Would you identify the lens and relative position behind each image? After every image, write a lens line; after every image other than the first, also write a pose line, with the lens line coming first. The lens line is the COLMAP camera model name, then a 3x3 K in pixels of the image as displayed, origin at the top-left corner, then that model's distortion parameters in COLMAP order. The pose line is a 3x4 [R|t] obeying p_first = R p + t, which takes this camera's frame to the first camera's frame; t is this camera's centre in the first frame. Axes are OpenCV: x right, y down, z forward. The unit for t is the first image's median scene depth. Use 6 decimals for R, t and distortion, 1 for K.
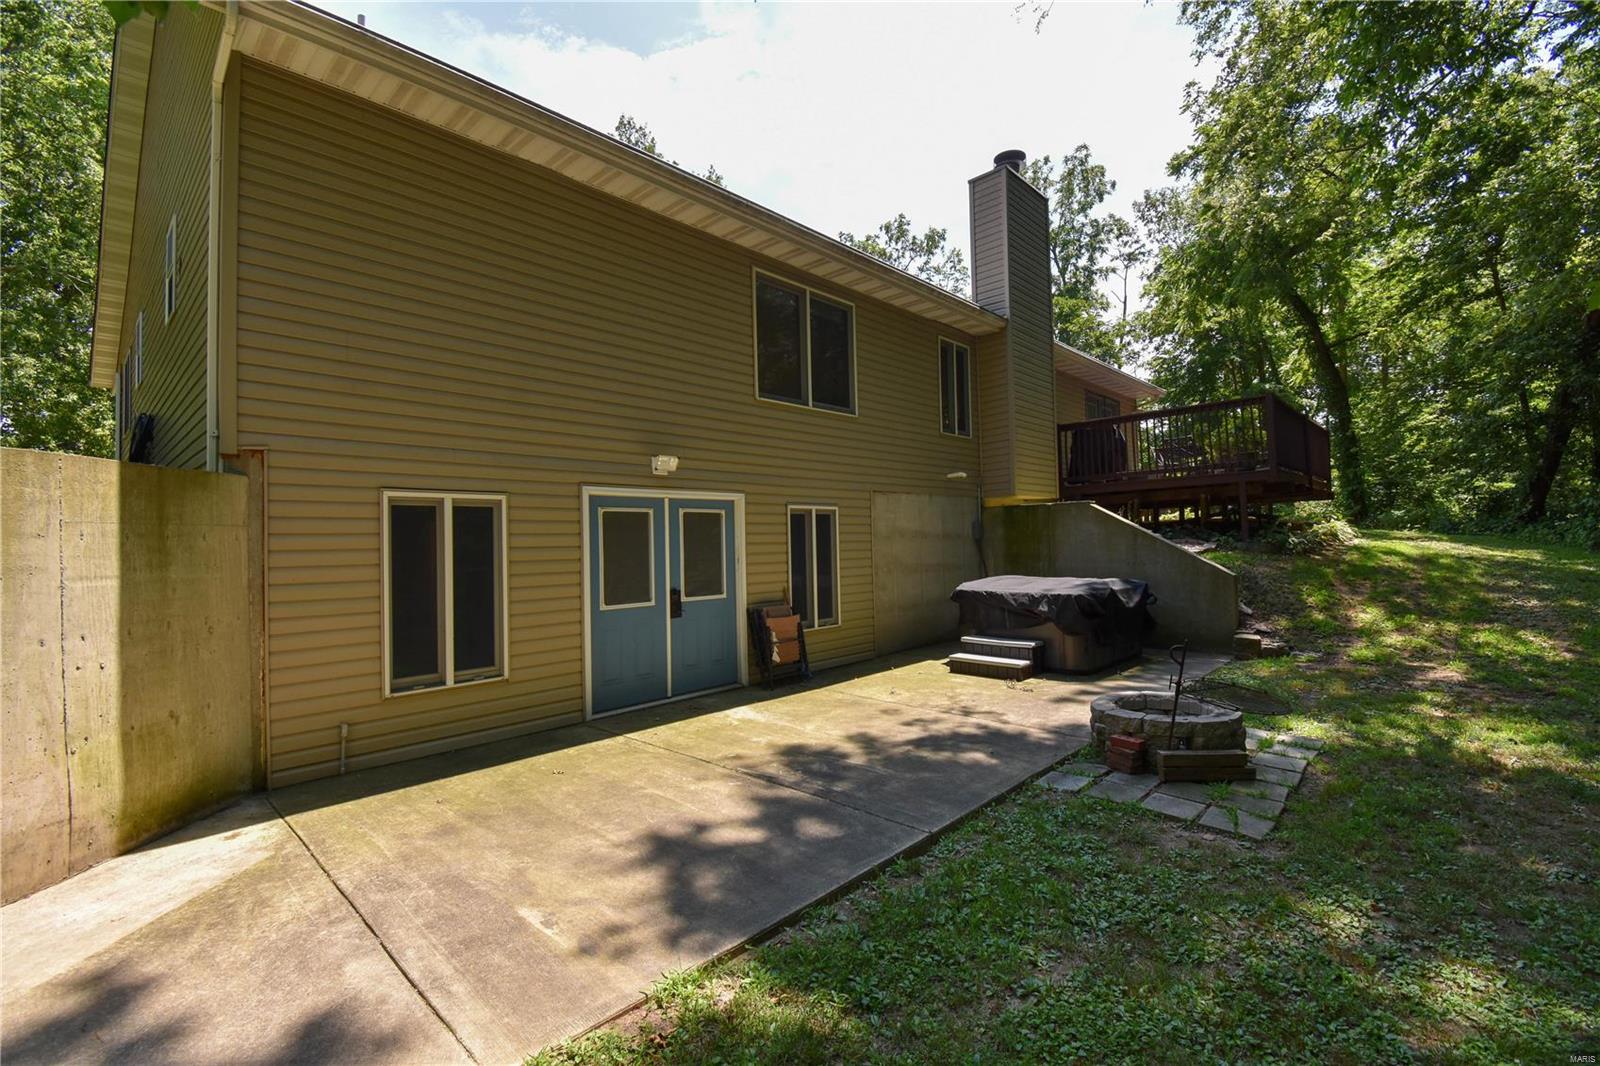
lens RADIAL K [[706.3, 0, 804.7], [0, 706.3, 527.2], [0, 0, 1]] dist [0.025538, -0.025733]
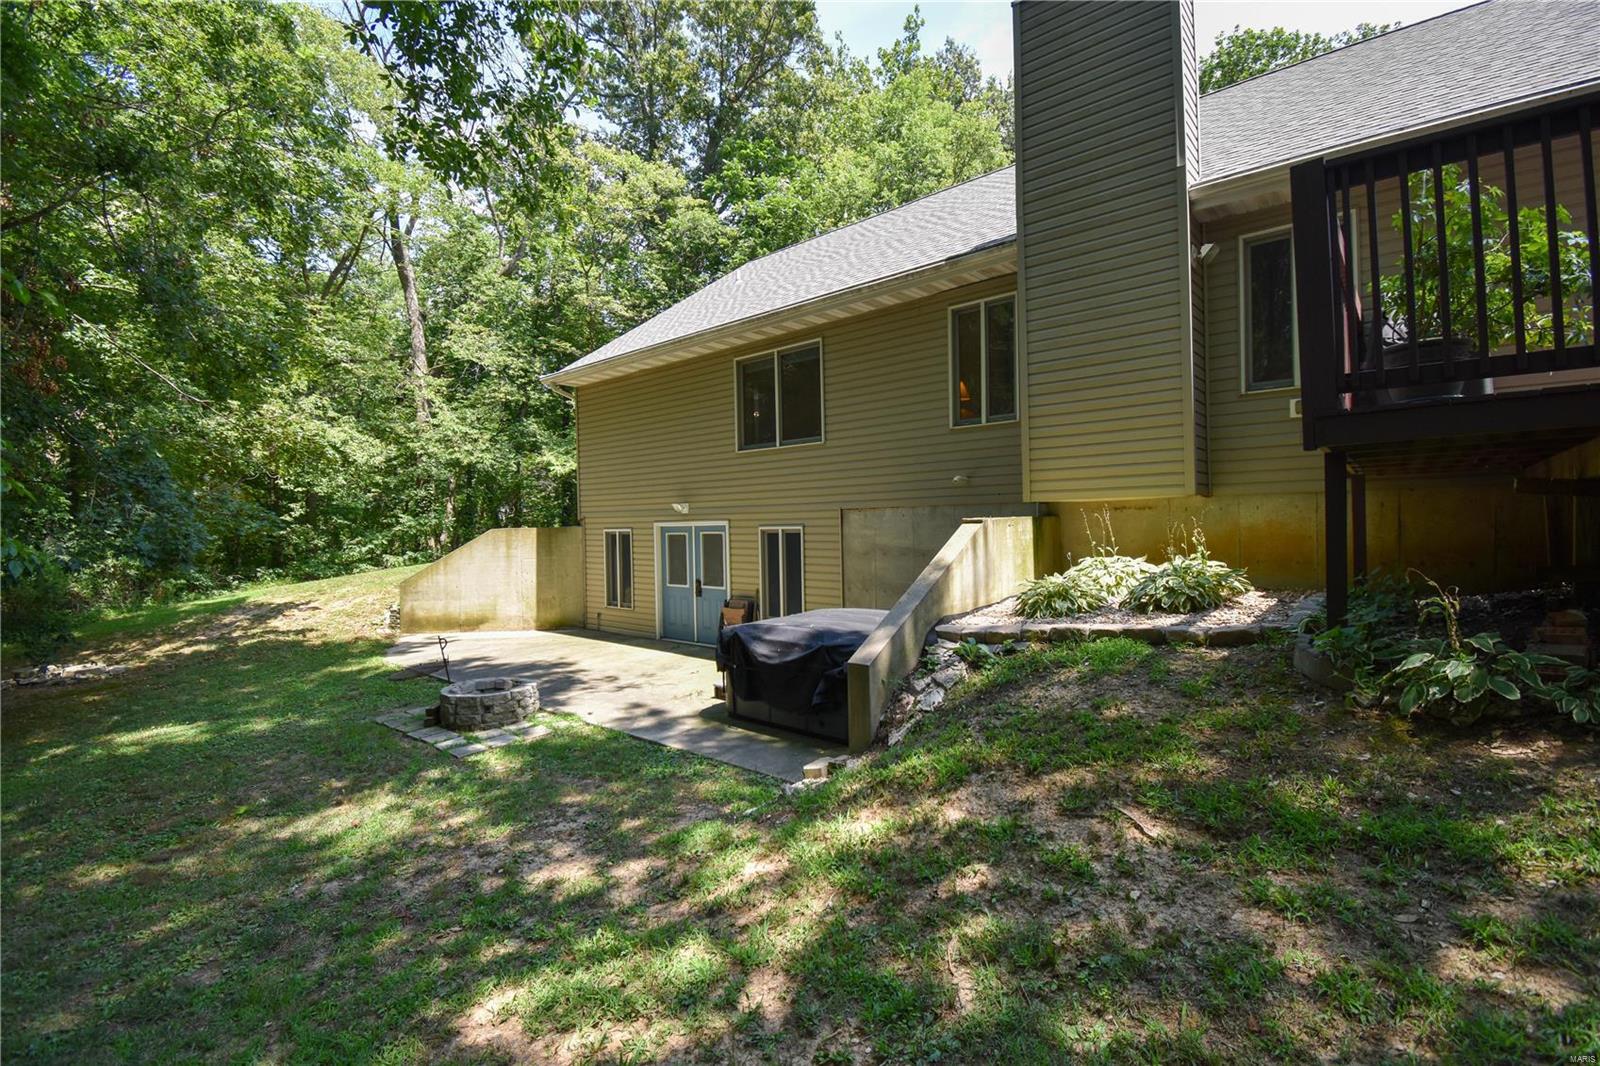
lens RADIAL K [[706.3, 0, 804.7], [0, 706.3, 527.2], [0, 0, 1]] dist [0.025538, -0.025733]
pose [[0.045174, 0.024557, -0.998677, 1.492931], [0.039393, 0.998876, 0.026344, -0.071453], [0.998202, -0.040531, 0.044156, 1.181419]]
